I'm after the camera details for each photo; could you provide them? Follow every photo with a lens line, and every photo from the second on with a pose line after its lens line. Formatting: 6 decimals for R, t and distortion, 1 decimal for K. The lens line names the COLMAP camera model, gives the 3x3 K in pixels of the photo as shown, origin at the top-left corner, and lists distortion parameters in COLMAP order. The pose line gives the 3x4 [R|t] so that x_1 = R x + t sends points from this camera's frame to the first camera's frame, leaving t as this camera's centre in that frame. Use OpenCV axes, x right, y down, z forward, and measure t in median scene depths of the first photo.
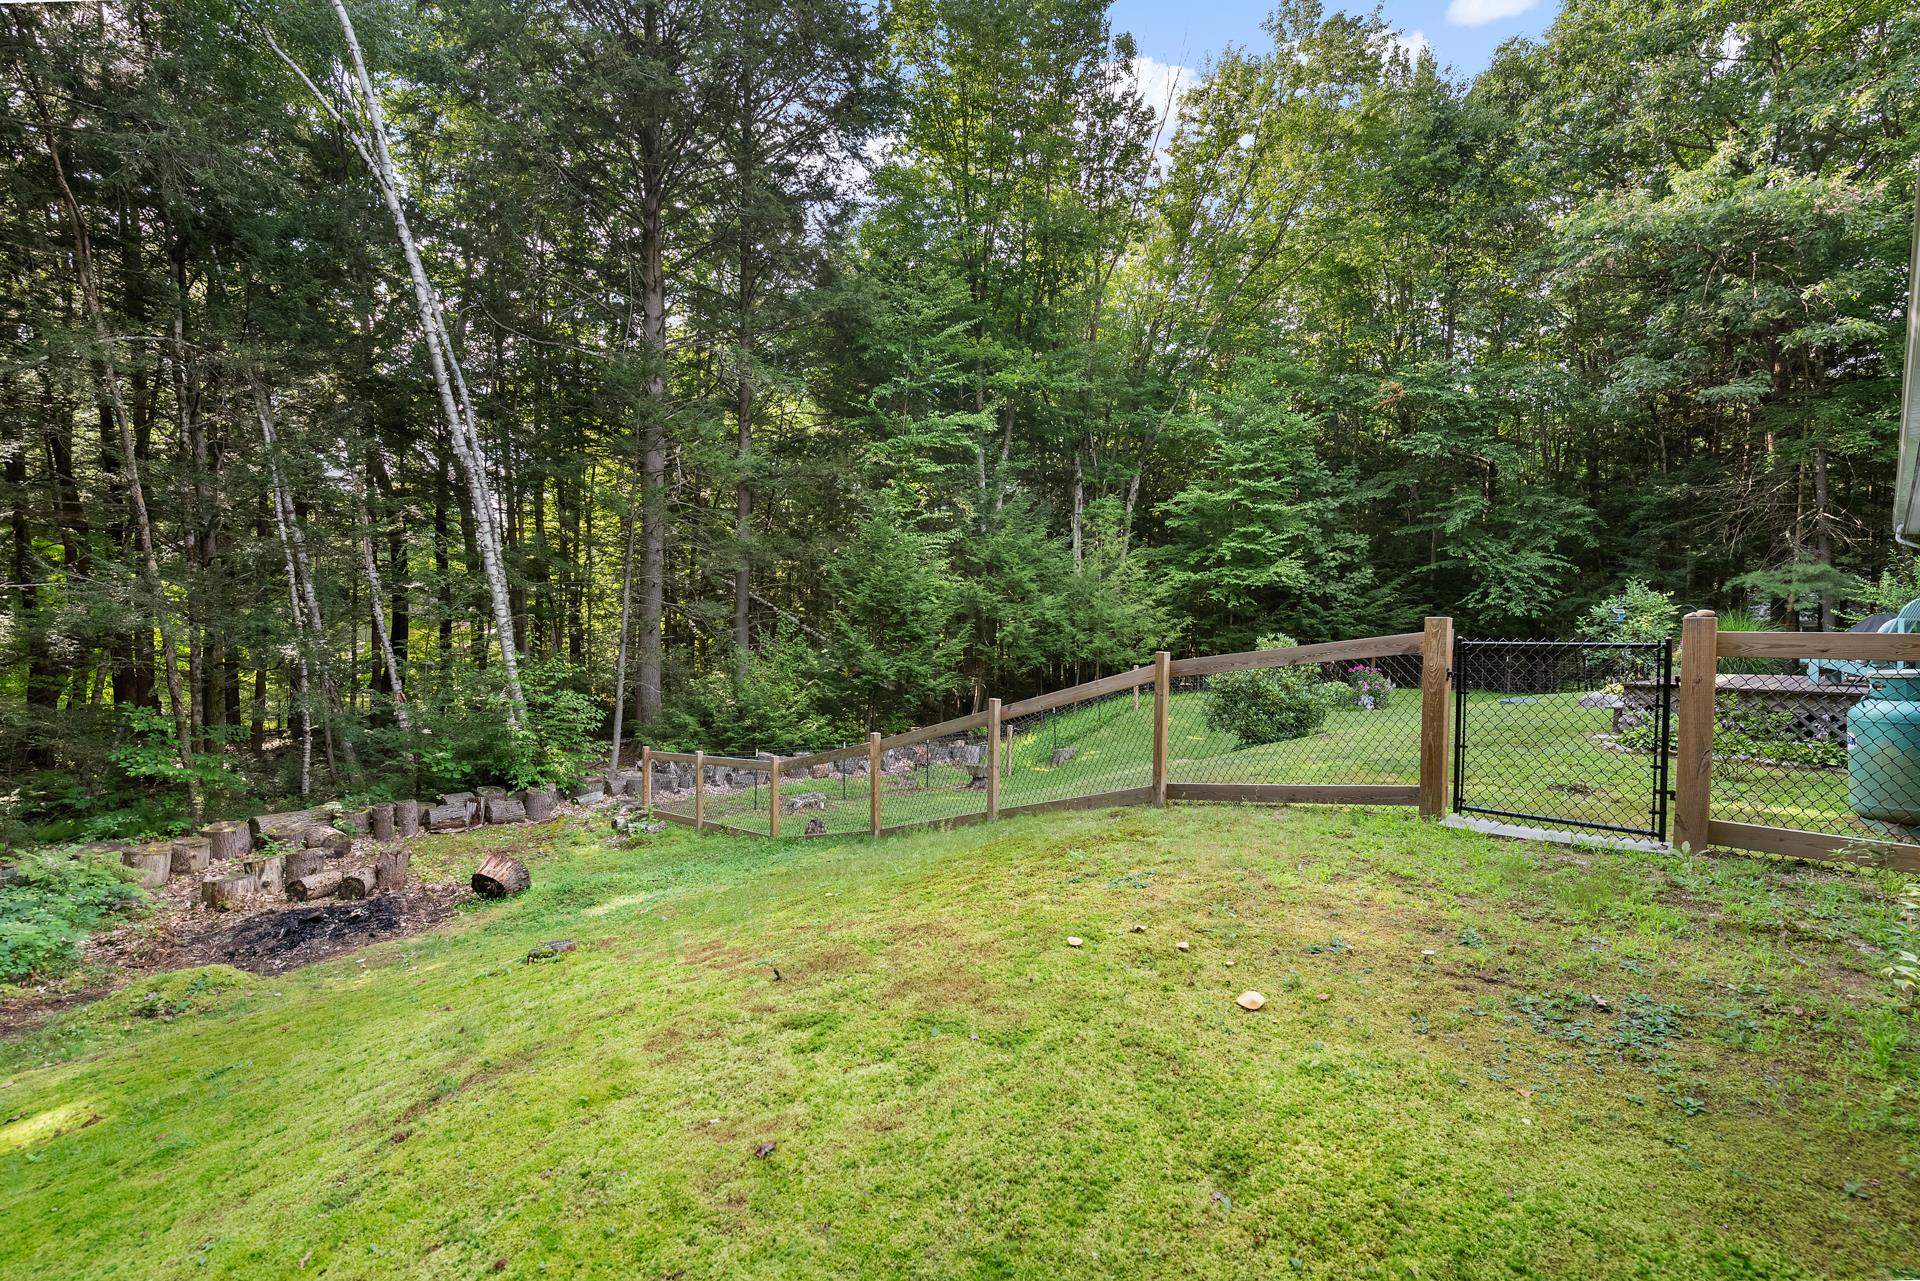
lens RADIAL K [[831.3, 0, 959.1], [0, 831.3, 669.1], [0, 0, 1]] dist [0.000442, -0.005006]
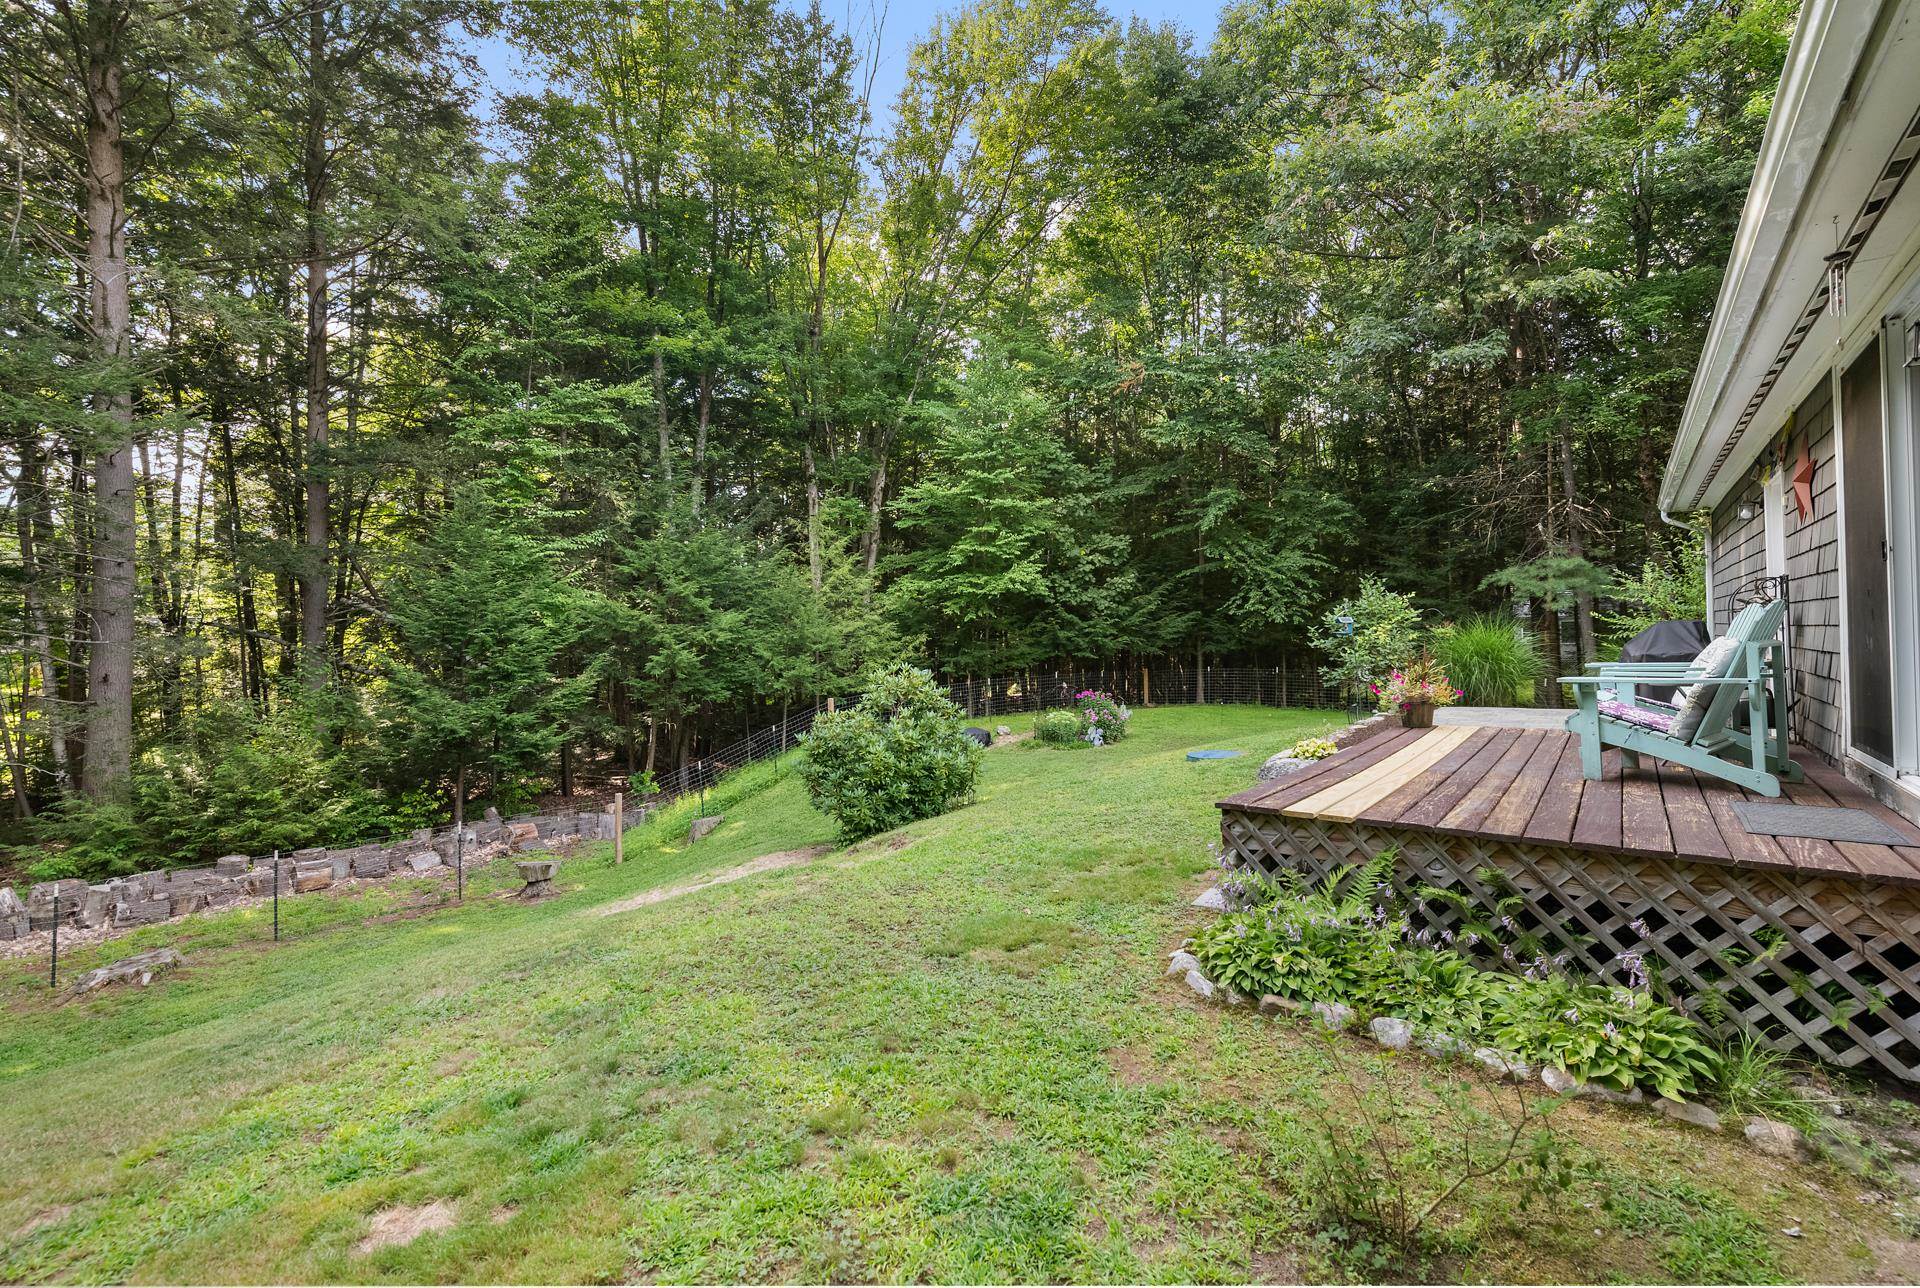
lens RADIAL K [[821.0, 0, 962.5], [0, 821.0, 629.2], [0, 0, 1]] dist [-0.001989, -0.000465]
pose [[0.986597, -0.027100, 0.160909, 0.196456], [0.036931, 0.997609, -0.058423, -0.018269], [-0.158940, 0.063583, 0.985239, 0.189895]]
